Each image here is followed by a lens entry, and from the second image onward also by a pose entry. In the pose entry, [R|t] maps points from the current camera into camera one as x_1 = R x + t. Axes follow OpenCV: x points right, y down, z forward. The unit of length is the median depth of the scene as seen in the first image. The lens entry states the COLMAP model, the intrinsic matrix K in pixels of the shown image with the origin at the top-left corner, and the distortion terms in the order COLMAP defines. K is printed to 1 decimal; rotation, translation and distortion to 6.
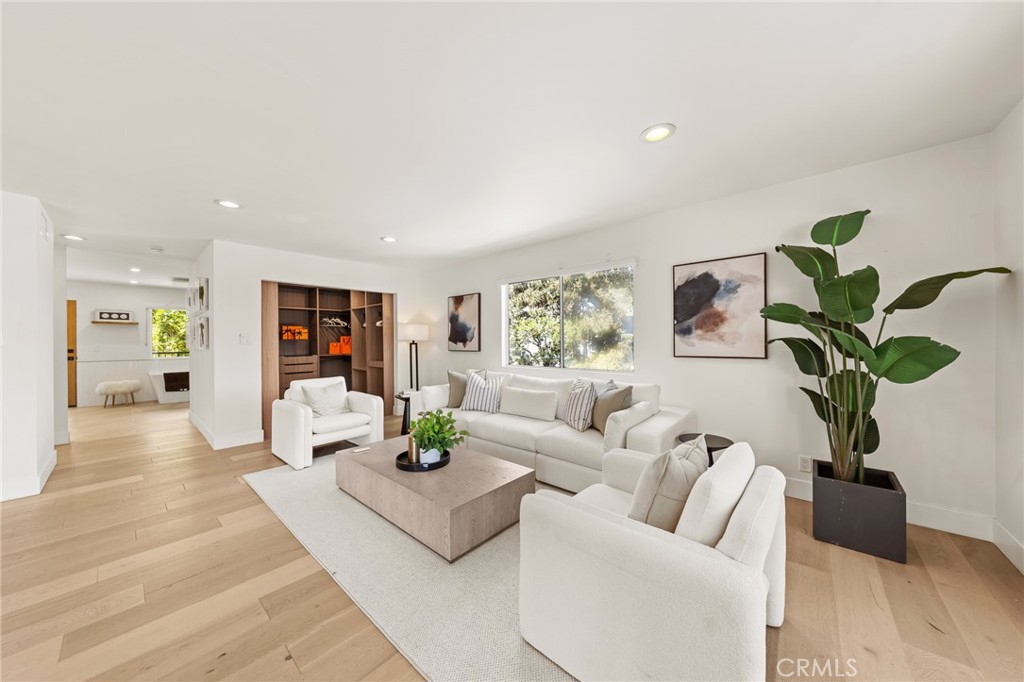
lens RADIAL K [[339.4, 0, 511.6], [0, 339.4, 338.2], [0, 0, 1]] dist [-0.008294, 0.000019]
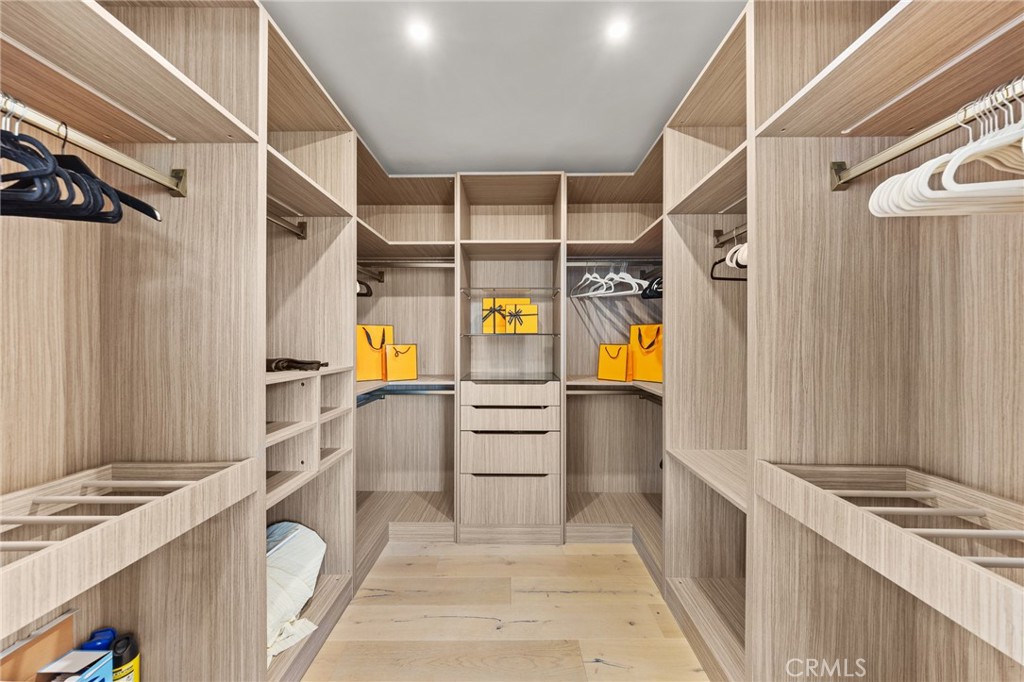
lens RADIAL K [[339.4, 0, 512.2], [0, 339.4, 343.9], [0, 0, 1]] dist [-0.008294, 0.000019]
pose [[0.651772, 0.009058, -0.758360, -0.454766], [-0.008533, 0.999953, 0.004610, 0.015703], [0.758367, 0.003467, 0.651819, 0.958436]]
